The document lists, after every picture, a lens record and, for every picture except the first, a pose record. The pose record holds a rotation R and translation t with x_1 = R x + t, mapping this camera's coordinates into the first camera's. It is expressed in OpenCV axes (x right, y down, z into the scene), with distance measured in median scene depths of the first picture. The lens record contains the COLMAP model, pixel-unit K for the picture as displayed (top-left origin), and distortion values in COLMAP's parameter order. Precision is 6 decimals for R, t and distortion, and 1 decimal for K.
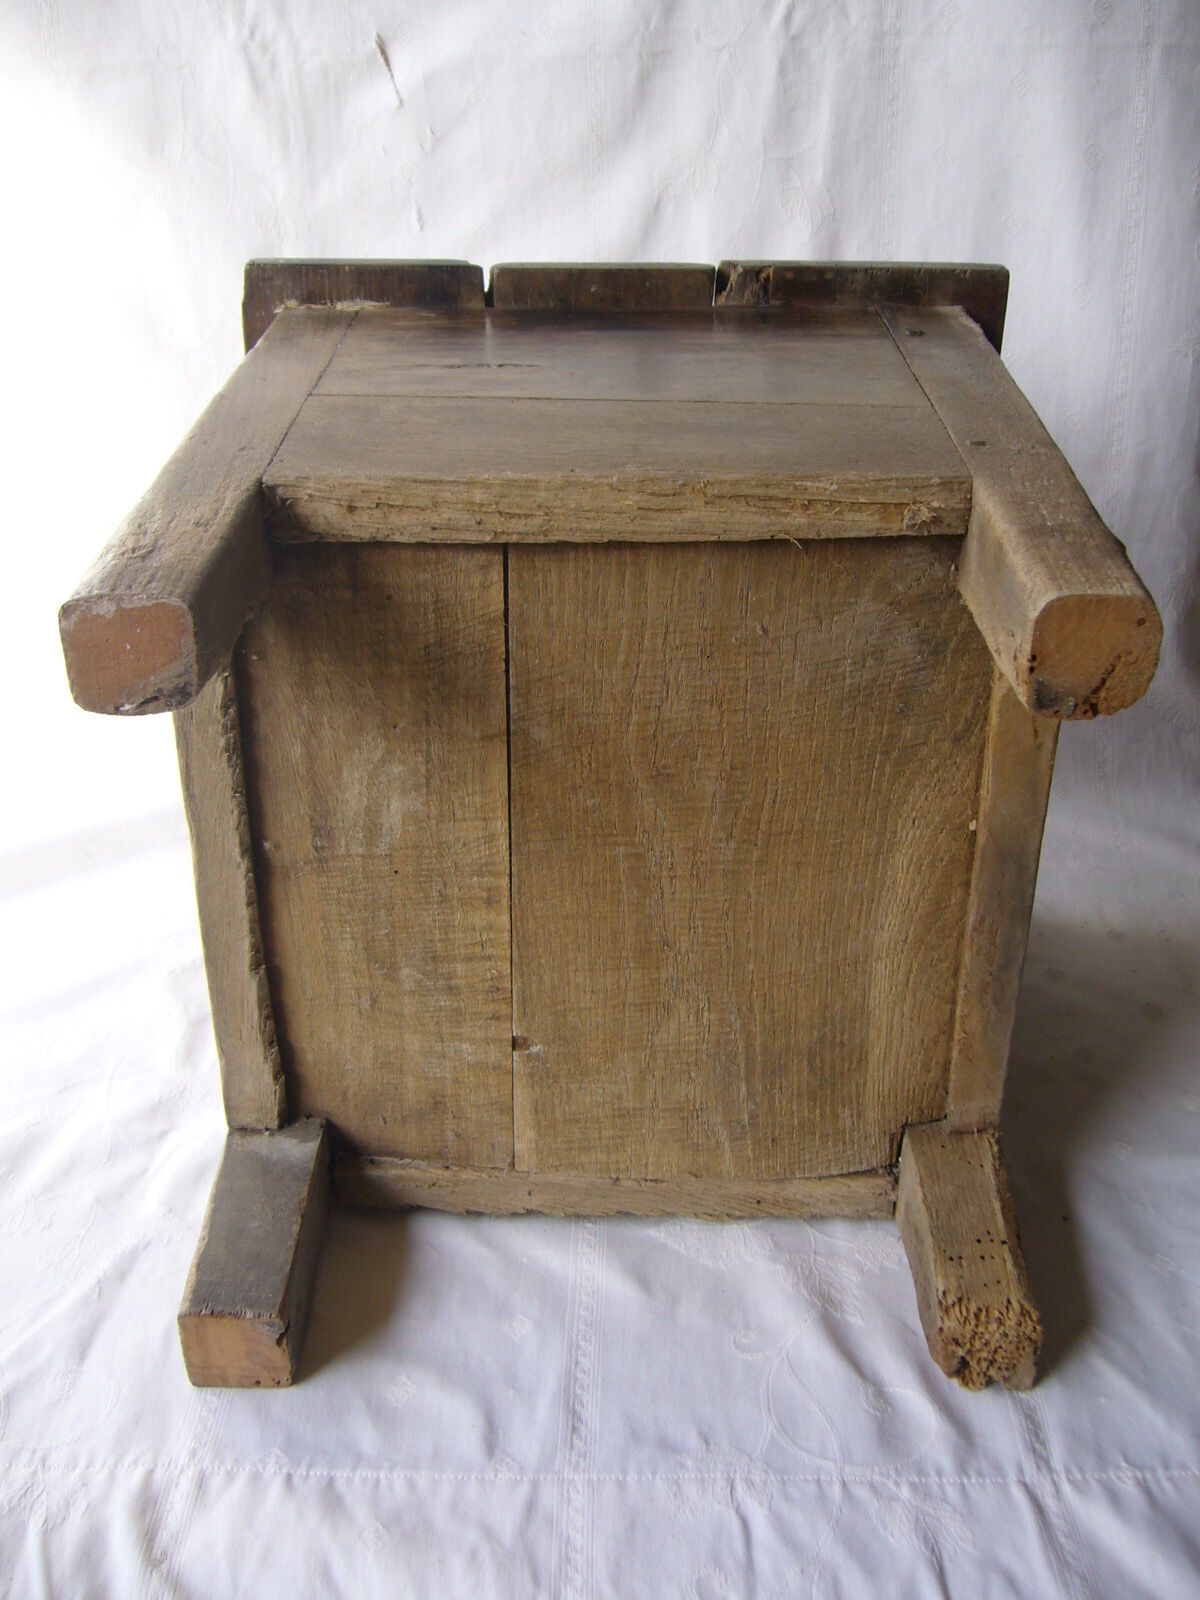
lens RADIAL K [[1712.1, 0, 631.2], [0, 1712.1, 849.7], [0, 0, 1]] dist [-0.049391, 0.000000]
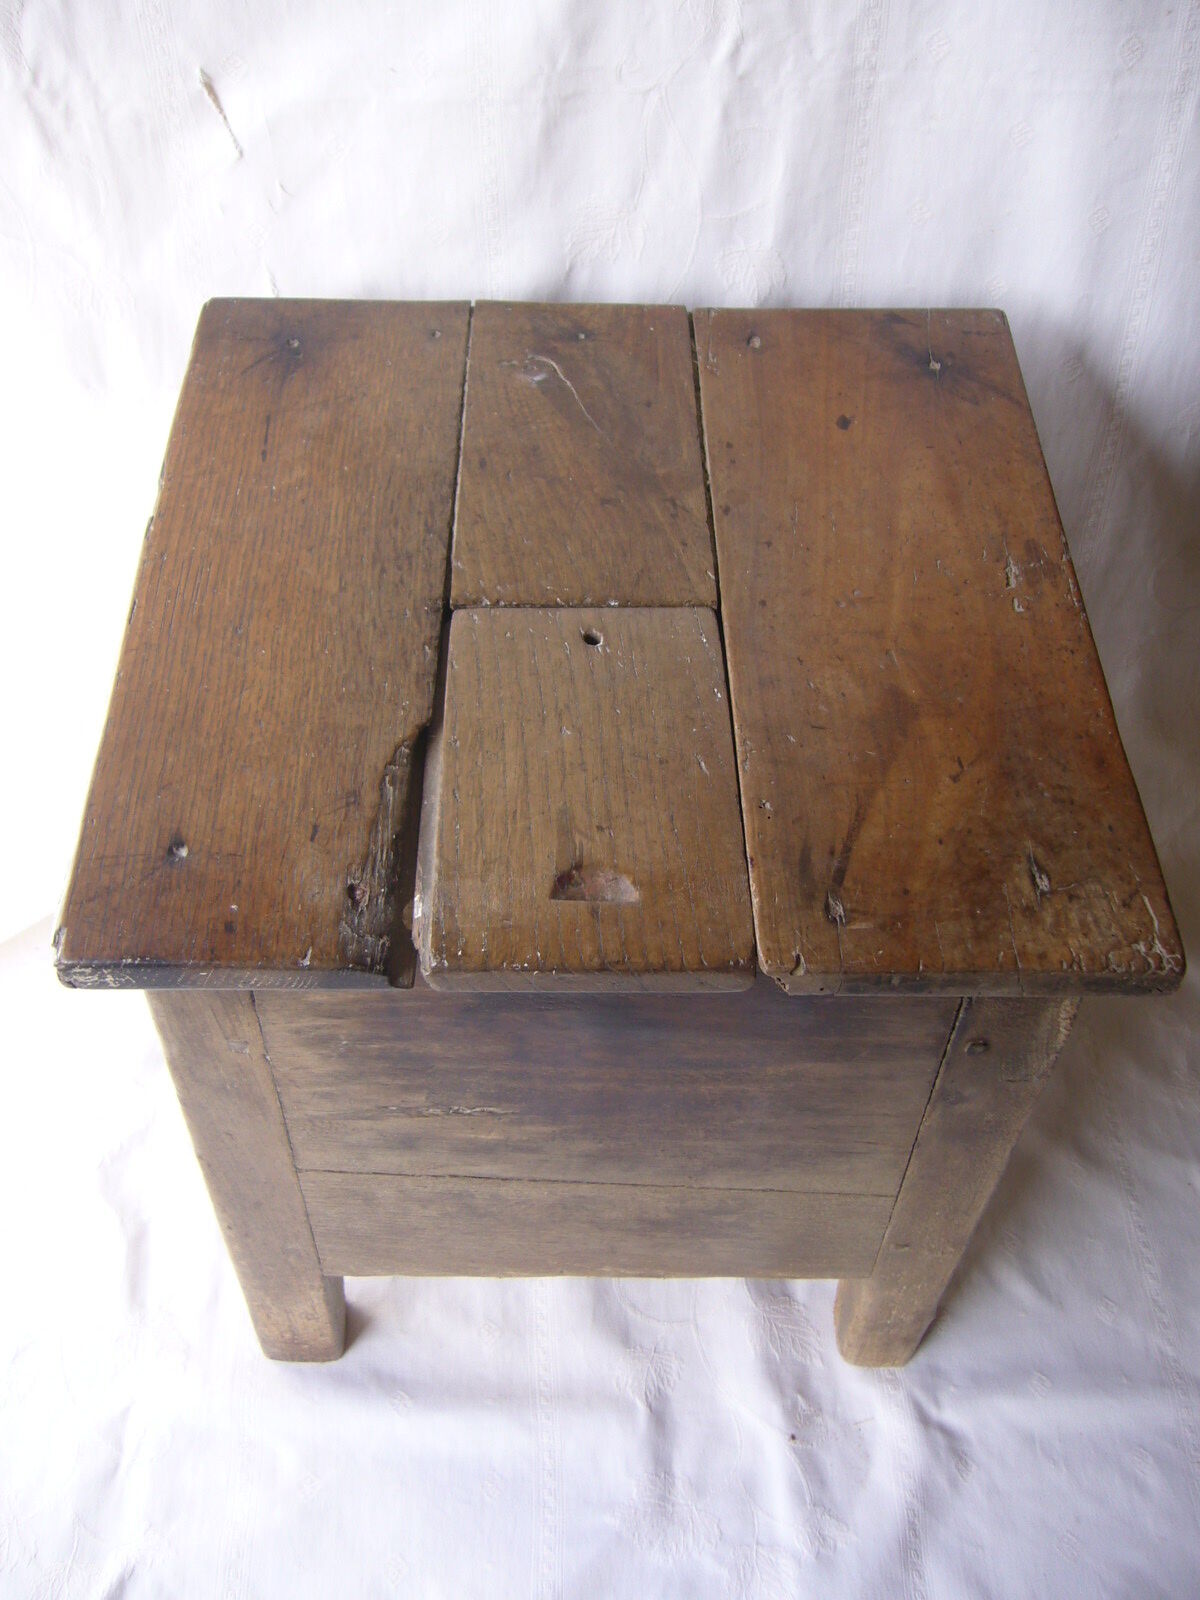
lens RADIAL K [[1712.1, 0, 653.8], [0, 1712.1, 861.4], [0, 0, 1]] dist [-0.049391, 0.000000]
pose [[0.996370, -0.040329, 0.074971, -0.017669], [0.007035, 0.916663, 0.399598, -0.459075], [-0.084839, -0.397620, 0.913620, 0.143110]]
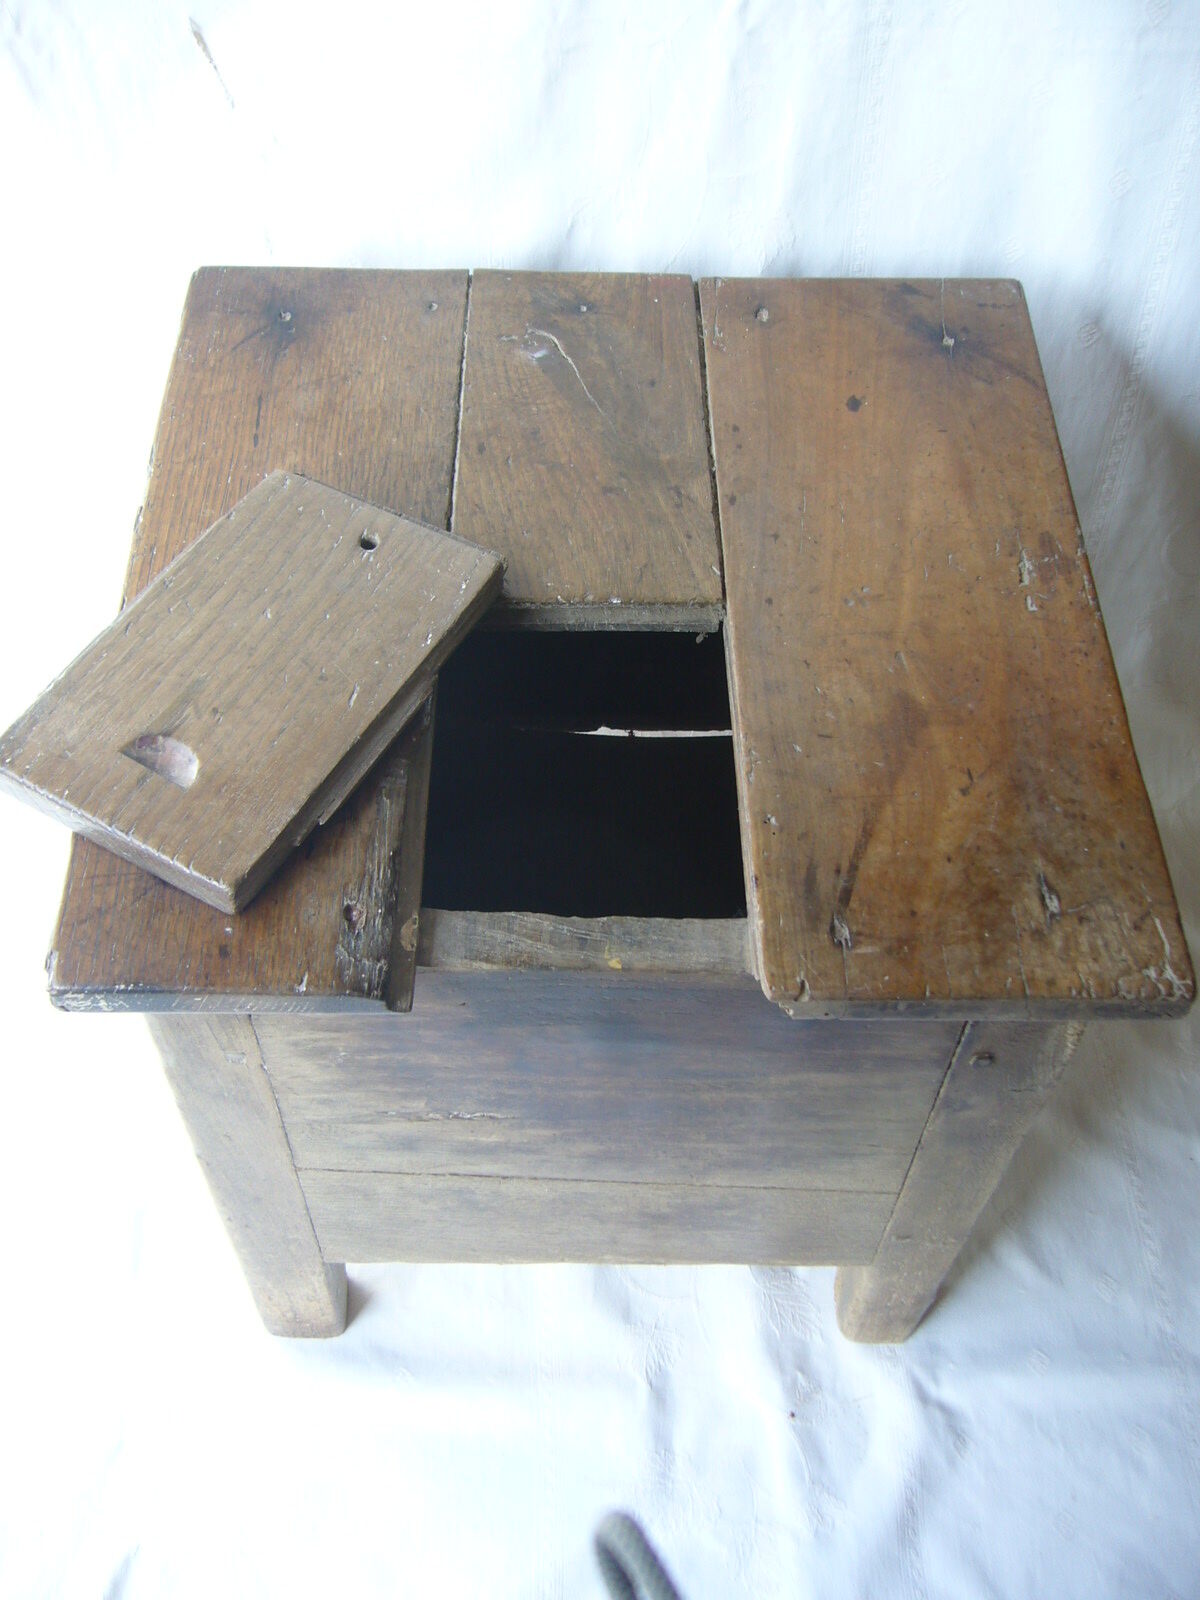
lens RADIAL K [[1712.1, 0, 655.3], [0, 1712.1, 867.3], [0, 0, 1]] dist [-0.049391, 0.000000]
pose [[0.996542, -0.041226, 0.072141, -0.015334], [0.003954, 0.890775, 0.454428, -0.489795], [-0.082996, -0.452572, 0.887857, 0.170224]]
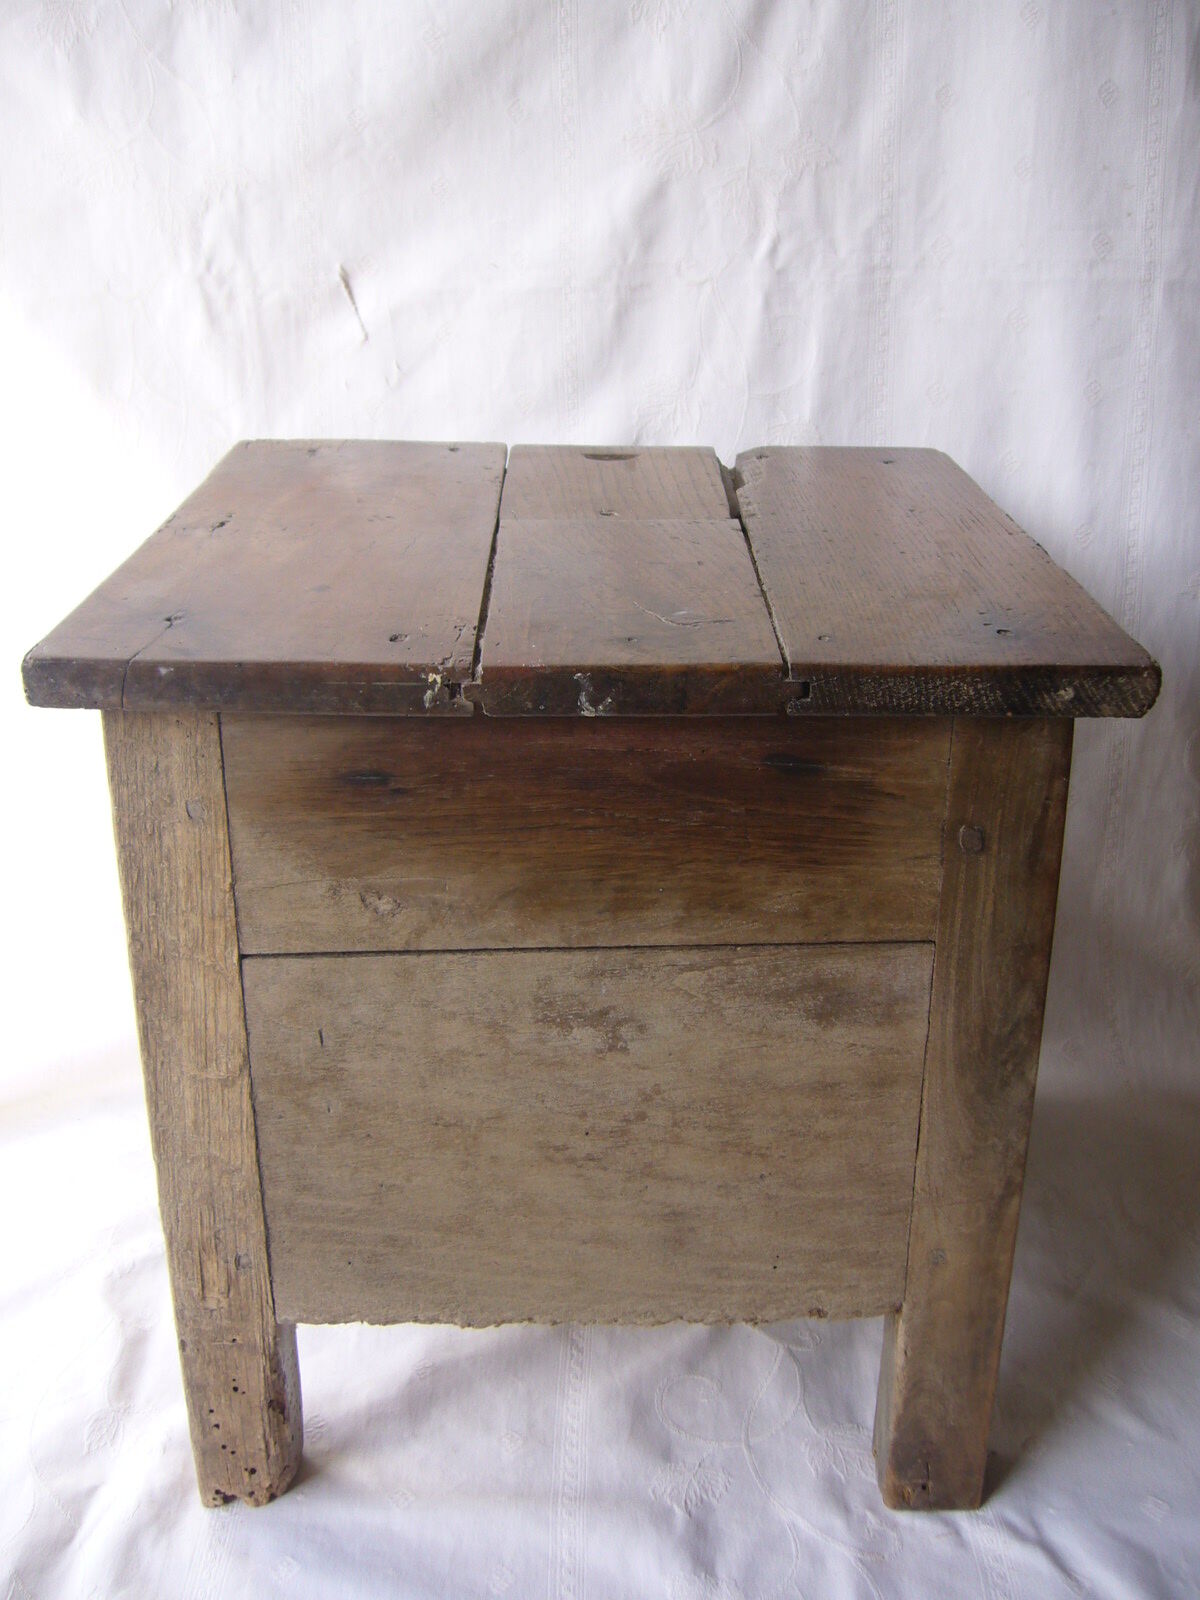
lens RADIAL K [[1712.1, 0, 639.4], [0, 1712.1, 836.0], [0, 0, 1]] dist [-0.049391, 0.000000]
pose [[0.999828, -0.002861, 0.018324, -0.001089], [0.004243, 0.997111, -0.075842, -0.090875], [-0.018054, 0.075907, 0.996951, 0.070232]]
